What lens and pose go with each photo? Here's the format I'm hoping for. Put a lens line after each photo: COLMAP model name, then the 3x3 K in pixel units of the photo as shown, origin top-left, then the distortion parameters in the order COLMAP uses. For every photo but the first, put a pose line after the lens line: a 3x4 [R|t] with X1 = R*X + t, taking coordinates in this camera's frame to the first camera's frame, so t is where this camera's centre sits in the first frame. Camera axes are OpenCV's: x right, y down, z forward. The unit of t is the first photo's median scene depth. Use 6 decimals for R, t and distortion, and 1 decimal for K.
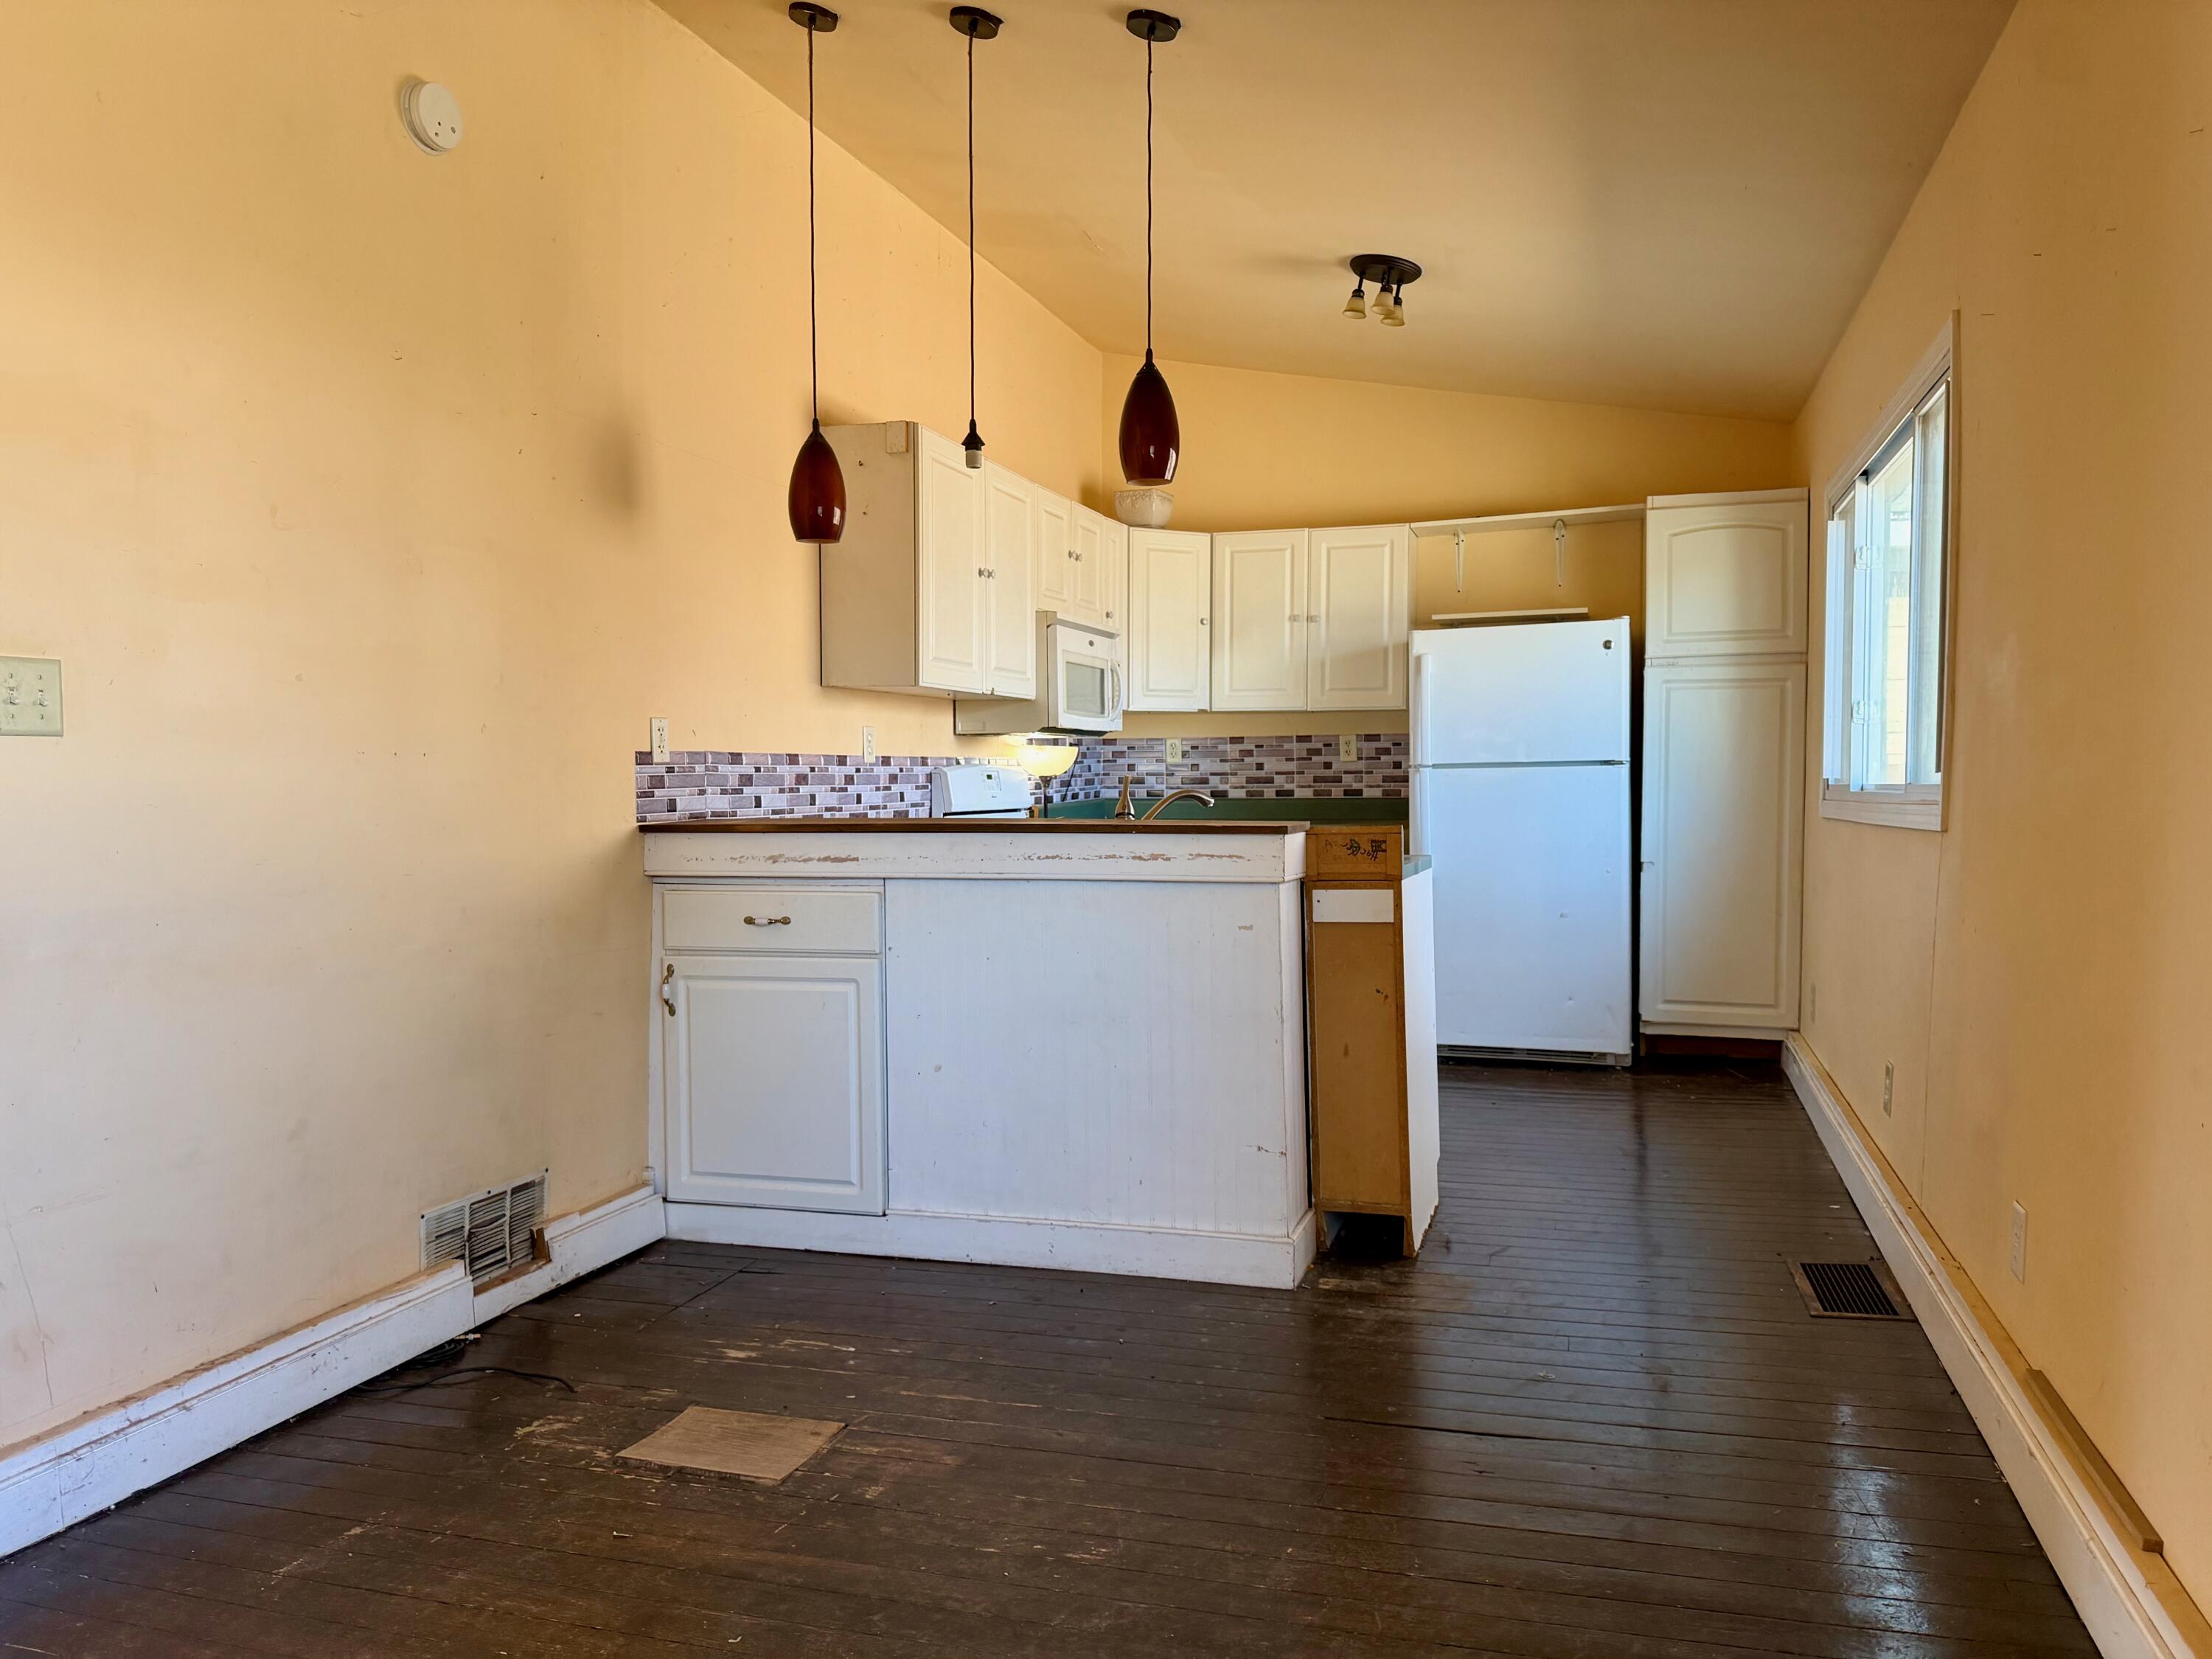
lens RADIAL K [[1594.3, 0, 1106.0], [0, 1594.3, 829.5], [0, 0, 1]] dist [0.109800, -0.154018]
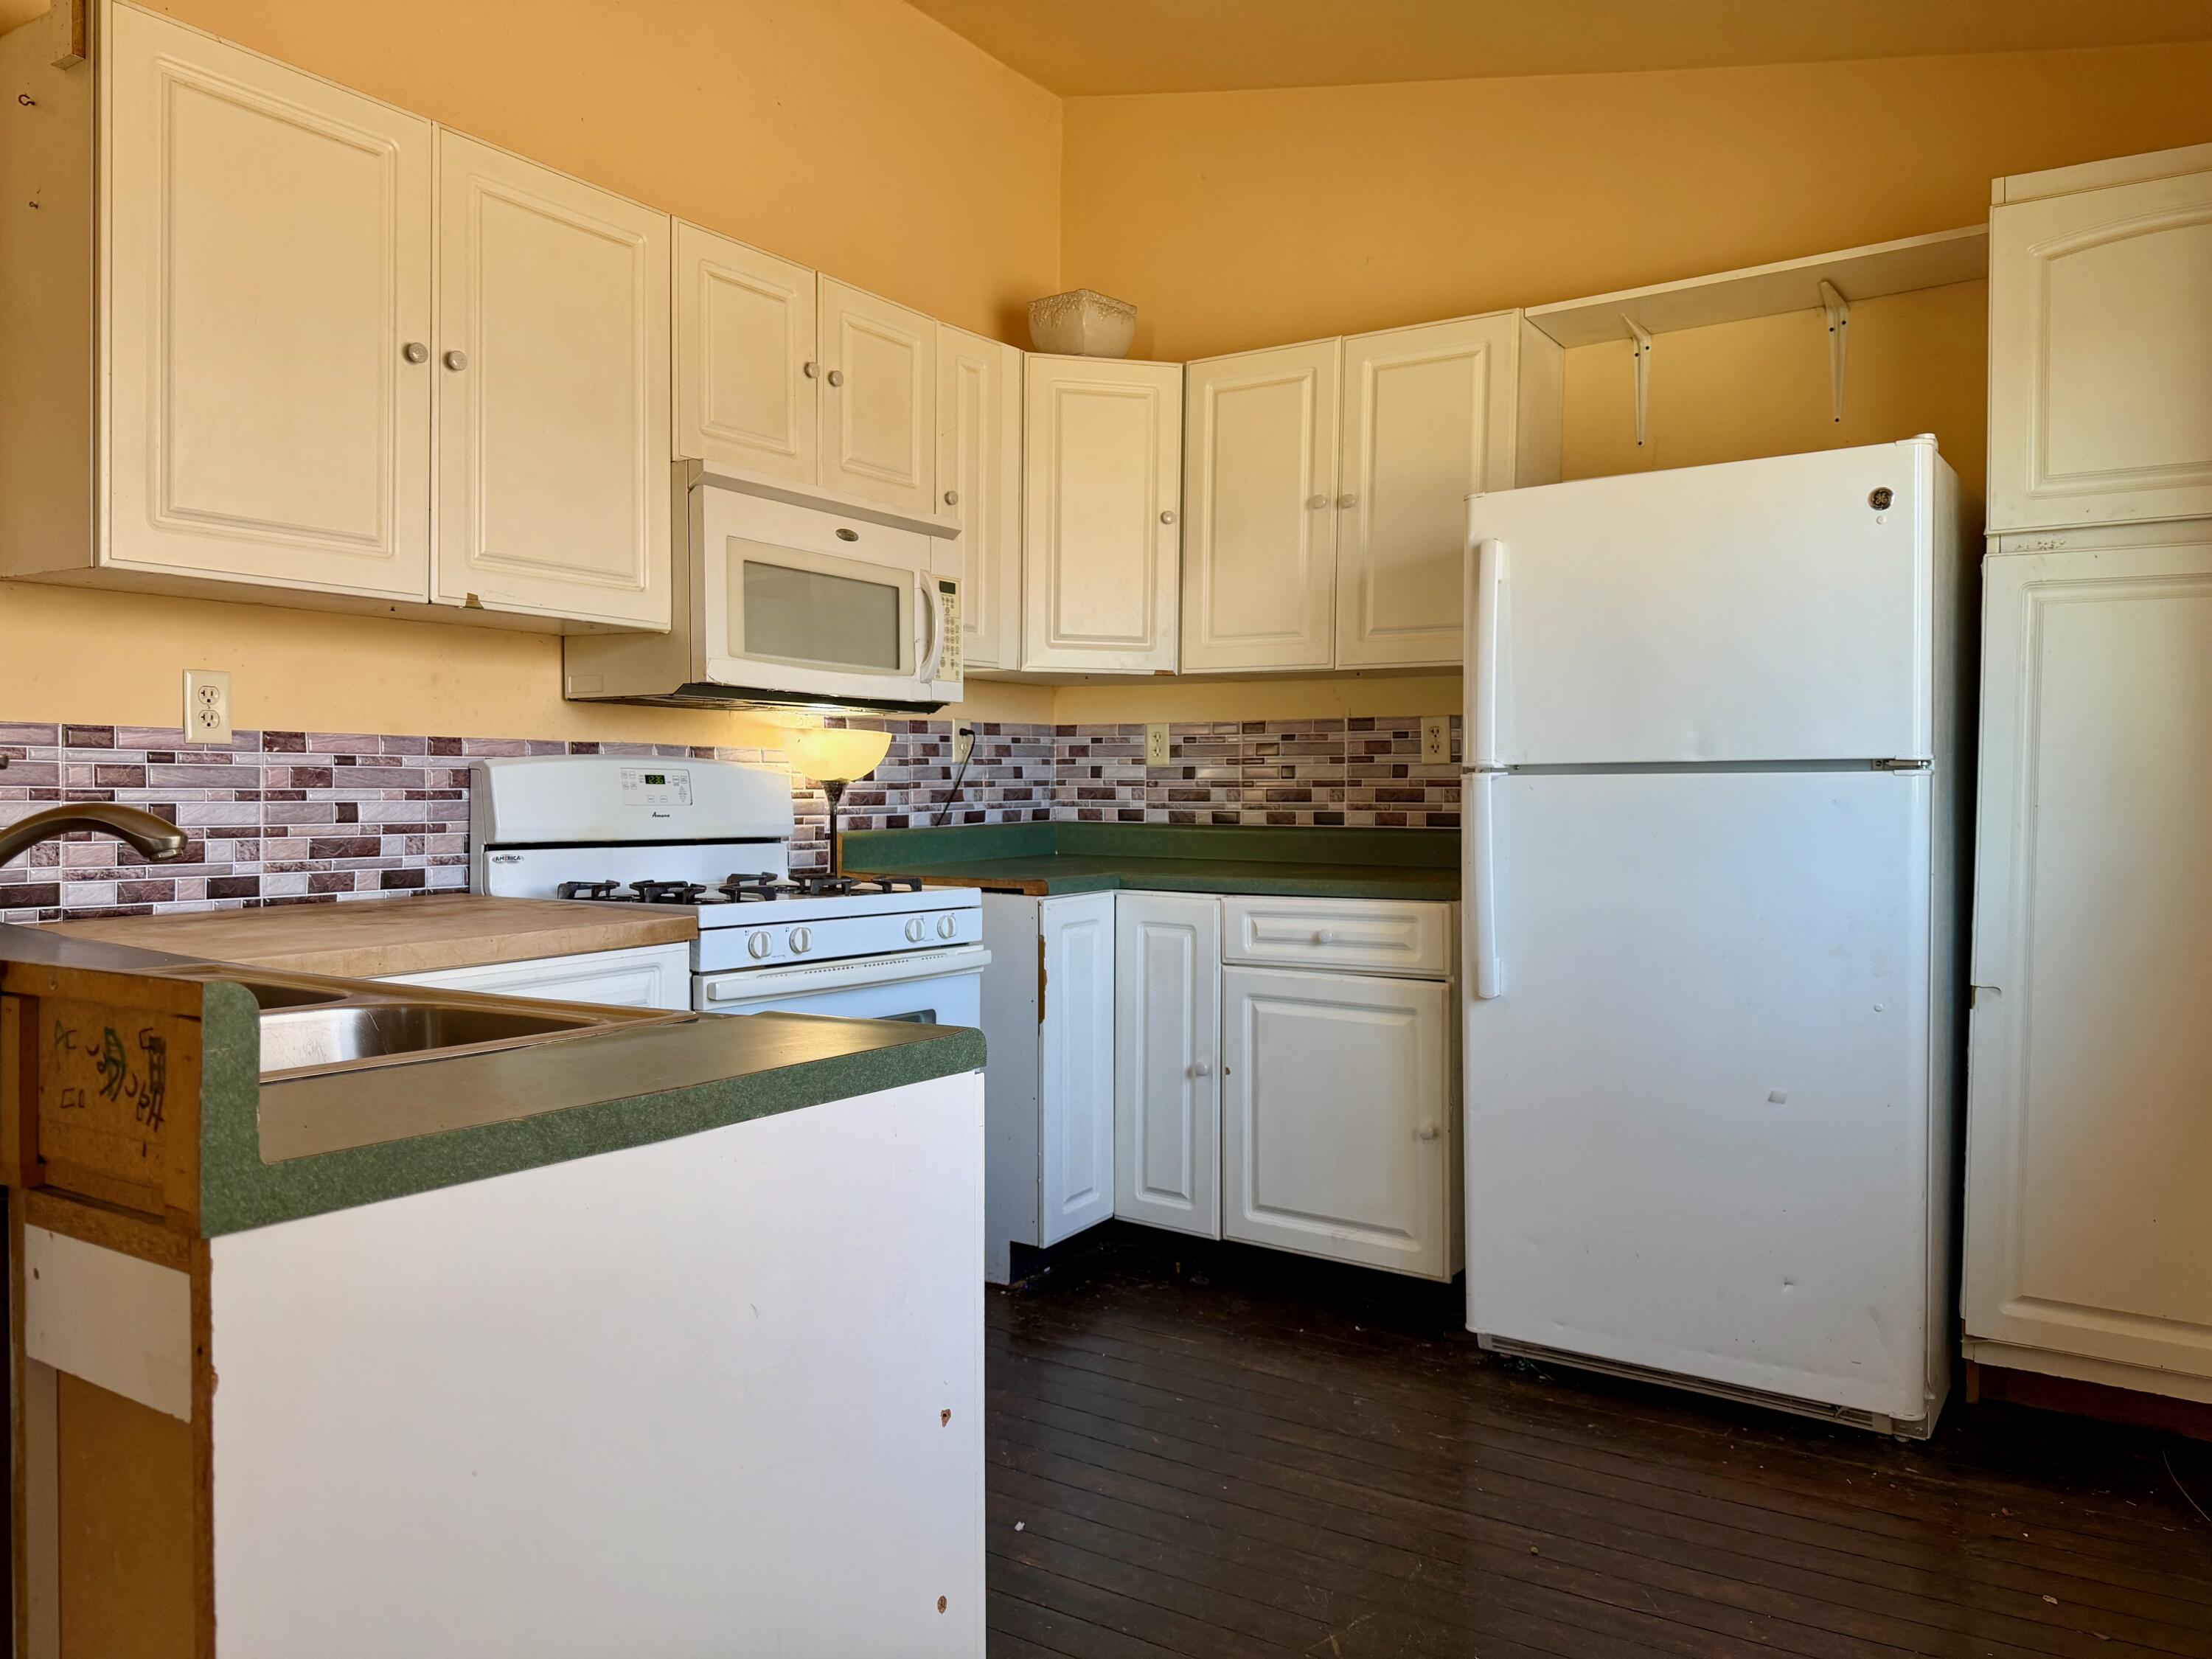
lens RADIAL K [[1594.3, 0, 1106.0], [0, 1594.3, 829.5], [0, 0, 1]] dist [0.109800, -0.154018]
pose [[0.964784, 0.019642, -0.262311, 0.197966], [-0.022639, 0.999708, -0.008407, -0.012983], [0.262069, 0.014050, 0.964947, 0.452211]]
